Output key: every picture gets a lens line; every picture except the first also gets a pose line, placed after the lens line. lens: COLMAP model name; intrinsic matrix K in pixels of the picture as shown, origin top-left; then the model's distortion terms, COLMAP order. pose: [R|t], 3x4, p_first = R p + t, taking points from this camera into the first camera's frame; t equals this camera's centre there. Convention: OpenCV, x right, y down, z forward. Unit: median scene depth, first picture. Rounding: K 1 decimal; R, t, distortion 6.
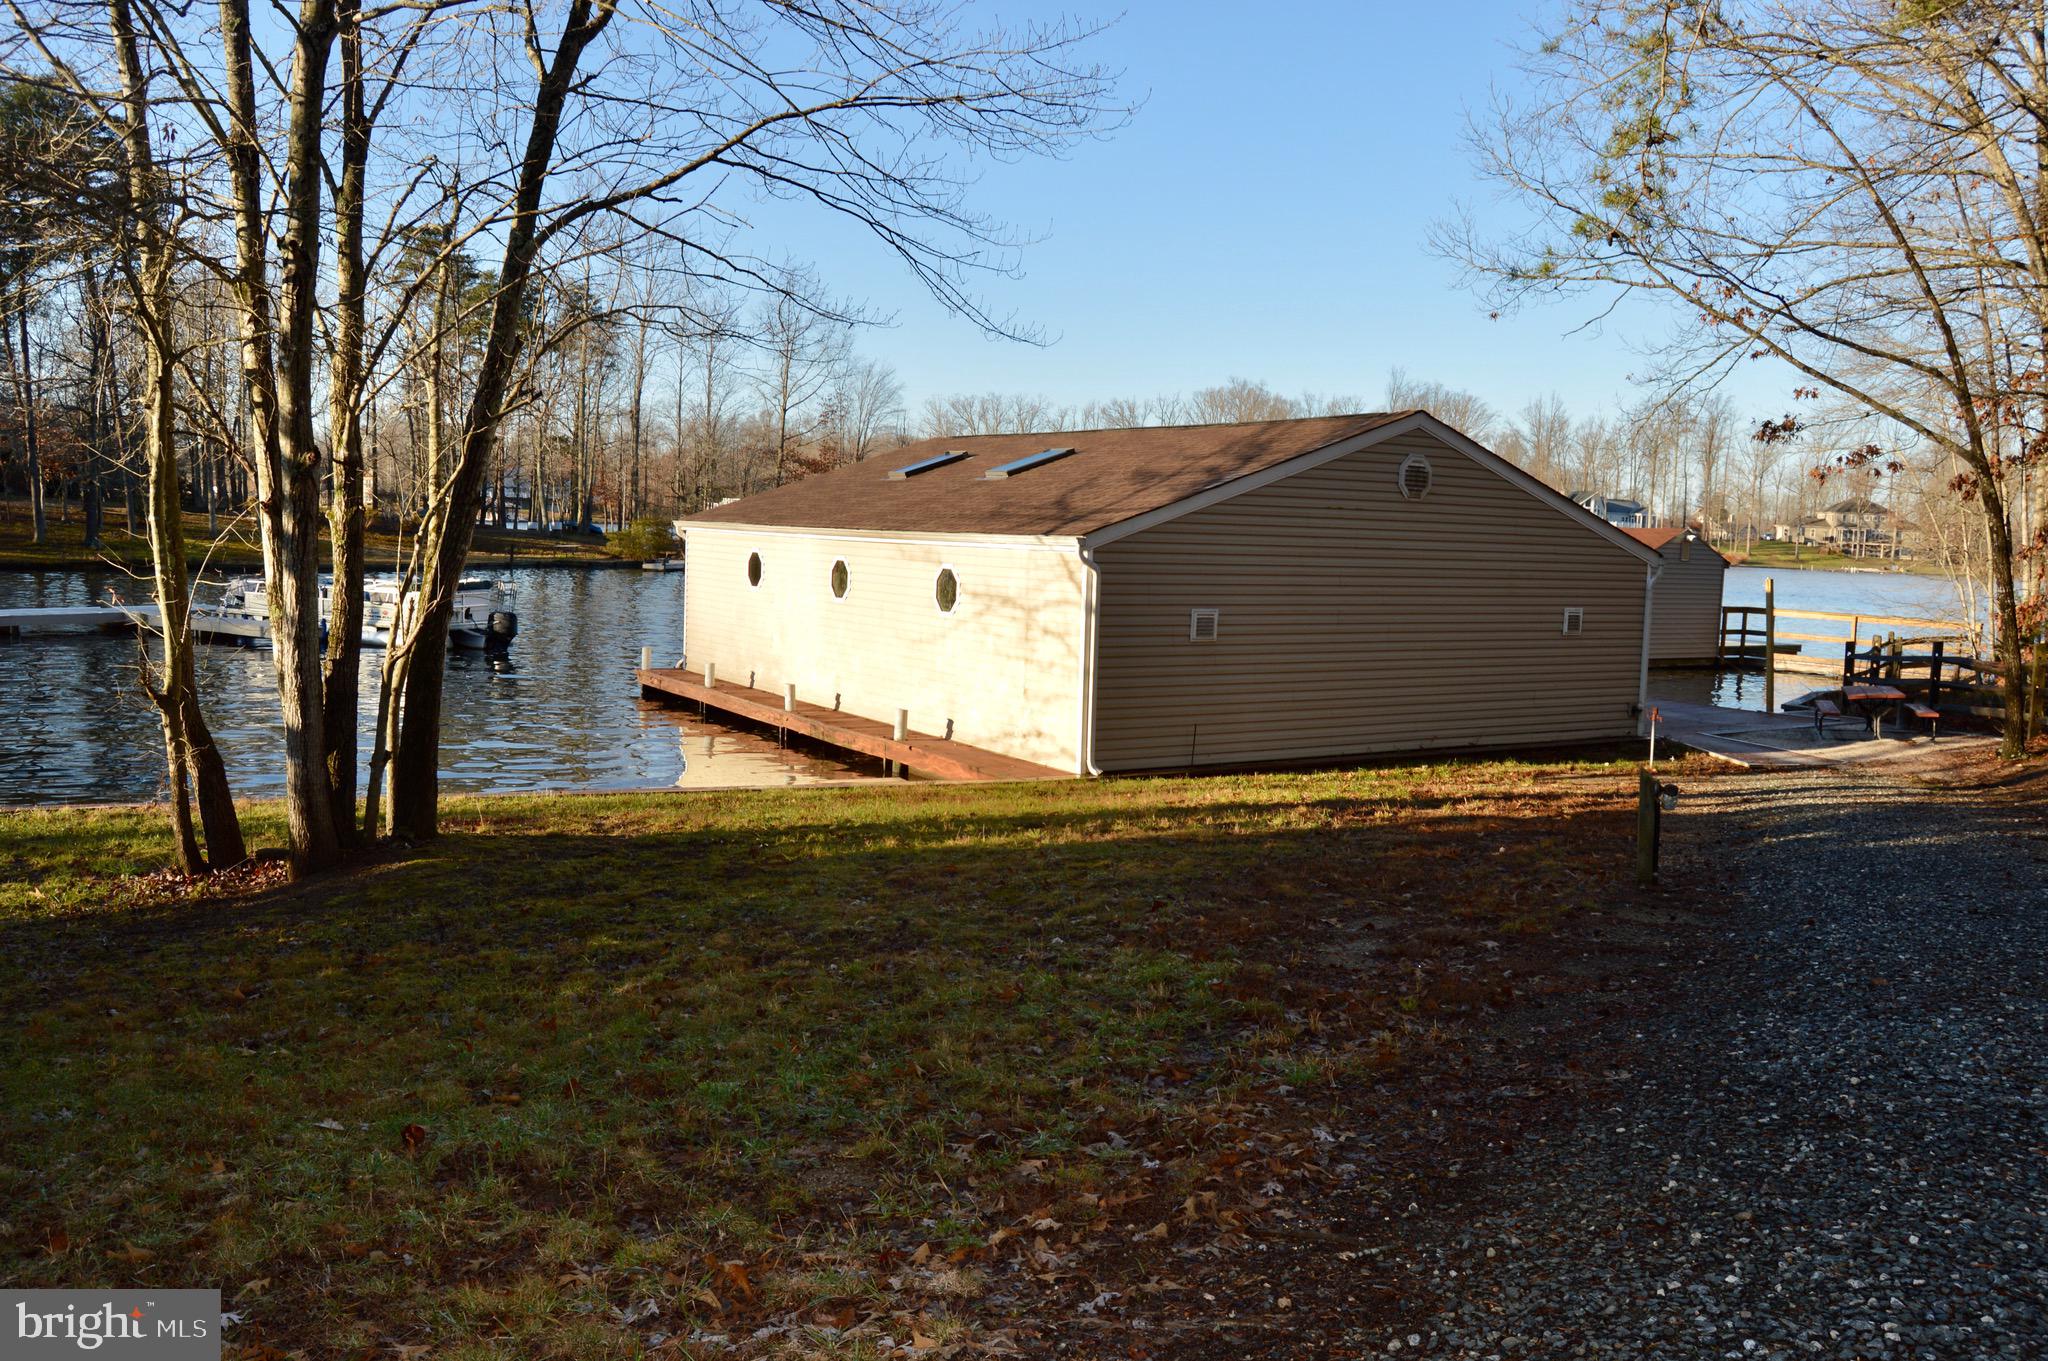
lens RADIAL K [[1627.1, 0, 1021.8], [0, 1627.1, 680.0], [0, 0, 1]] dist [-0.080972, 0.009139]
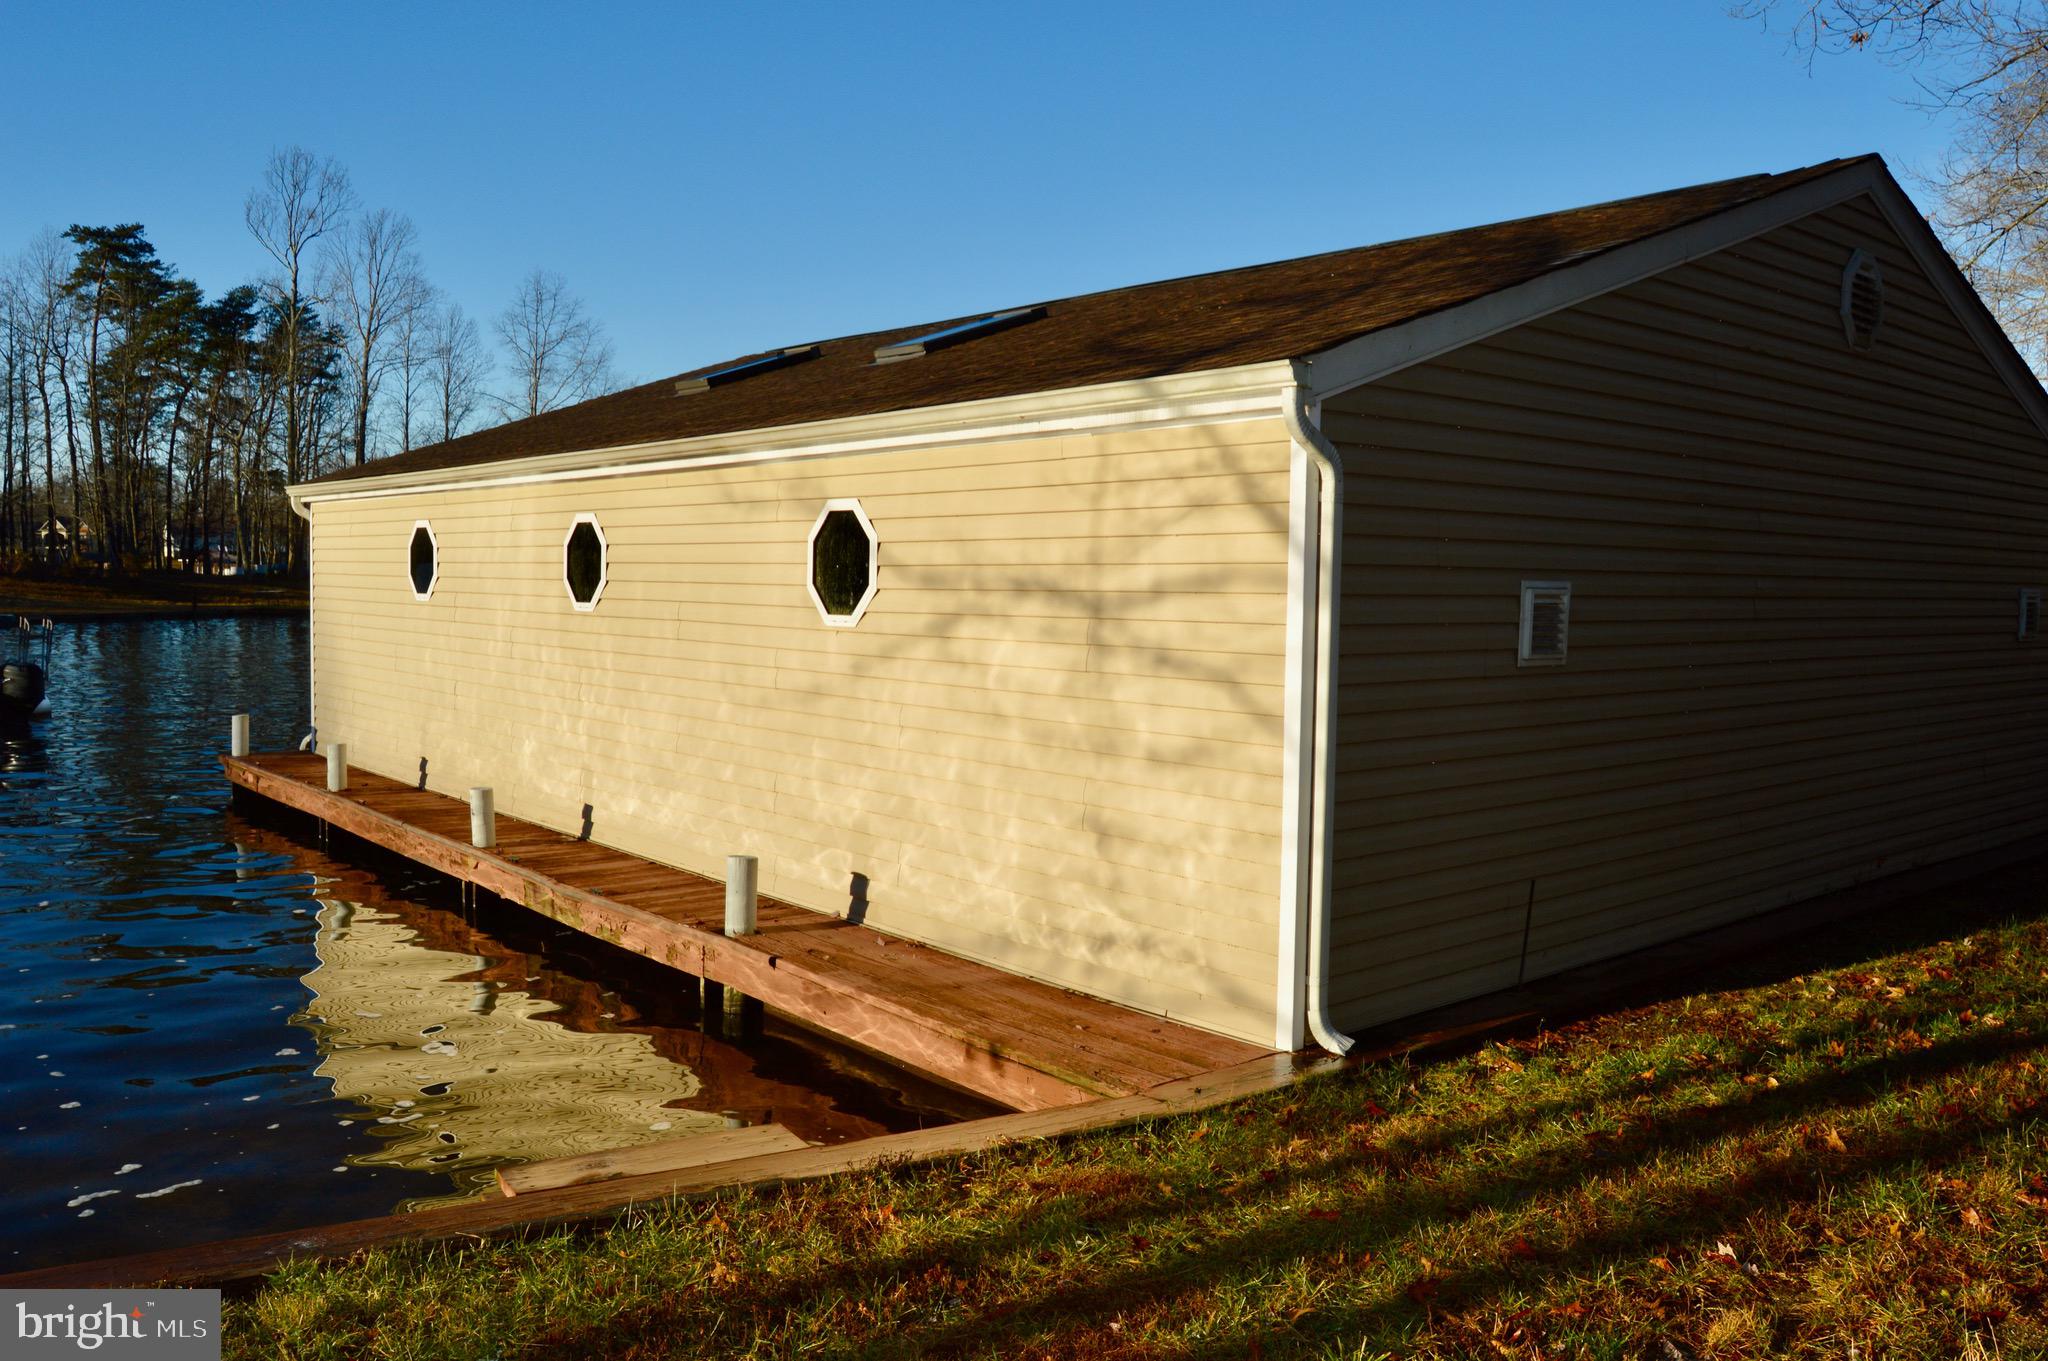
lens RADIAL K [[1627.1, 0, 1027.4], [0, 1627.1, 679.9], [0, 0, 1]] dist [-0.080972, 0.009139]
pose [[0.989272, -0.029717, 0.143029, -0.059643], [0.033709, 0.999105, -0.025568, -0.013420], [-0.142141, 0.030115, 0.989388, 0.584123]]
